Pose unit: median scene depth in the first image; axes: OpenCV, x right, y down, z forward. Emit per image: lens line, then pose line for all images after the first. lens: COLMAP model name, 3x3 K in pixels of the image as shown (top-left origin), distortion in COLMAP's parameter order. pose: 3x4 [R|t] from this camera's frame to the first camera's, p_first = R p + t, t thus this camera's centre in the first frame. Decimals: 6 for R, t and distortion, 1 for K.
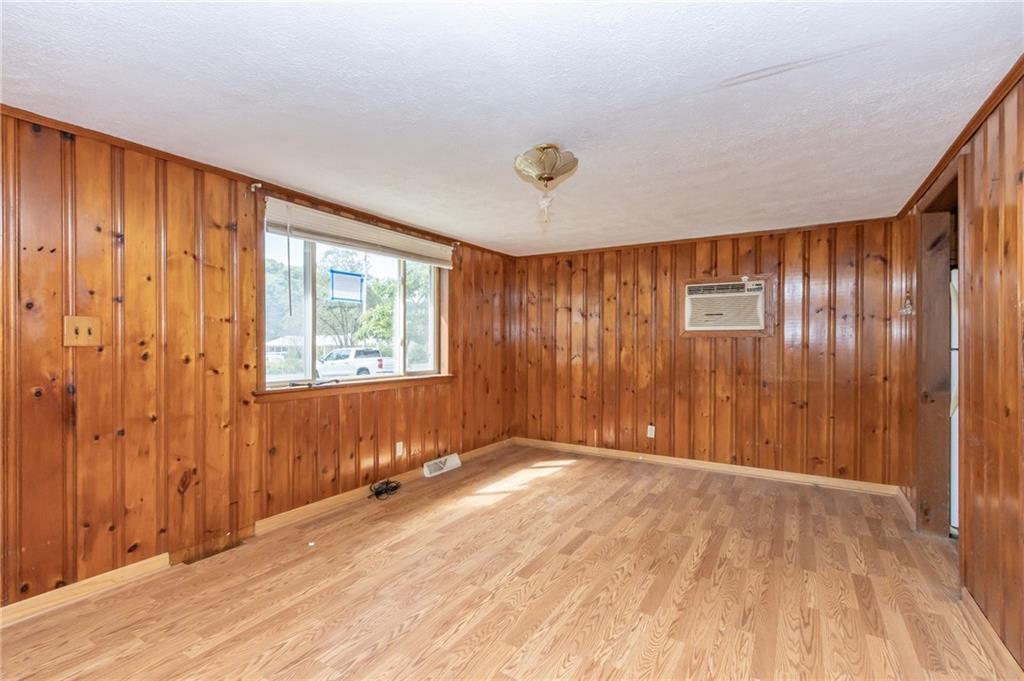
lens RADIAL K [[470.7, 0, 513.5], [0, 470.7, 344.0], [0, 0, 1]] dist [0.006345, -0.002633]
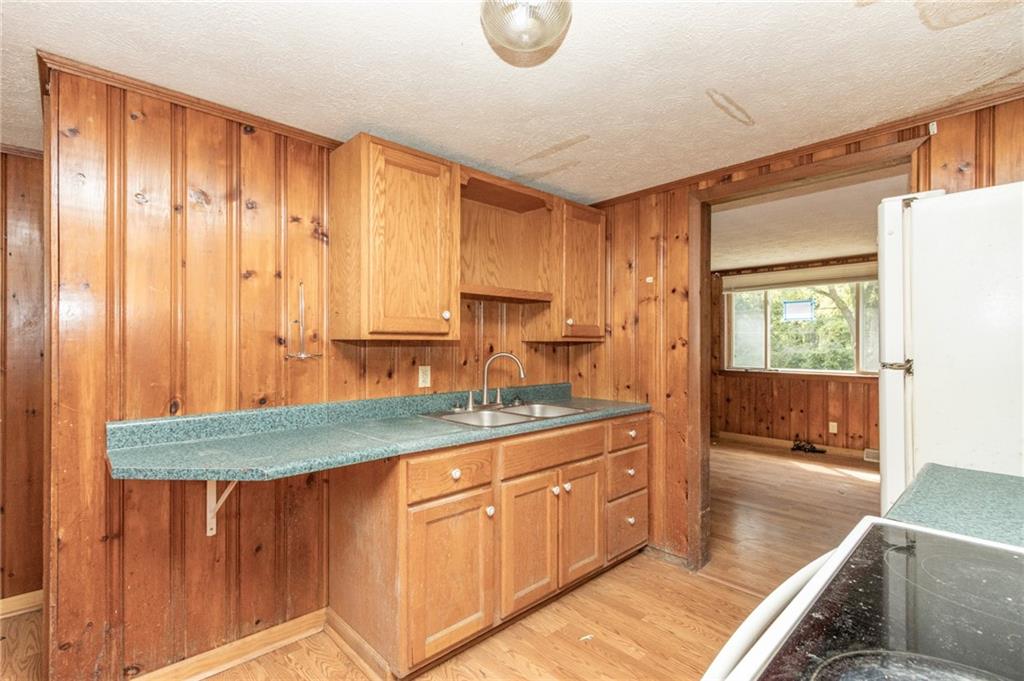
lens RADIAL K [[470.7, 0, 506.4], [0, 470.7, 343.5], [0, 0, 1]] dist [0.006345, -0.002633]
pose [[-0.273161, -0.000498, -0.961968, 2.144598], [-0.004714, 0.999989, 0.000820, -0.018799], [0.961957, 0.004759, -0.273161, 0.792811]]
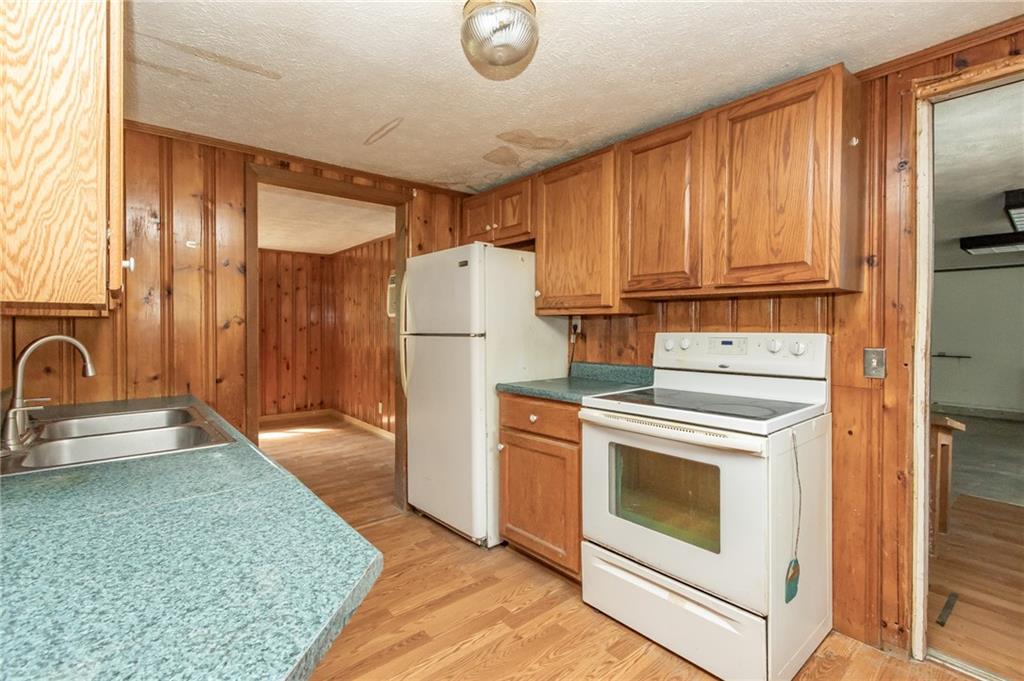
lens RADIAL K [[470.7, 0, 506.9], [0, 470.7, 333.1], [0, 0, 1]] dist [0.006345, -0.002633]
pose [[0.947641, 0.003789, -0.319315, 1.830653], [-0.001934, 0.999979, 0.006124, -0.002068], [0.319331, -0.005186, 0.947629, 0.073232]]
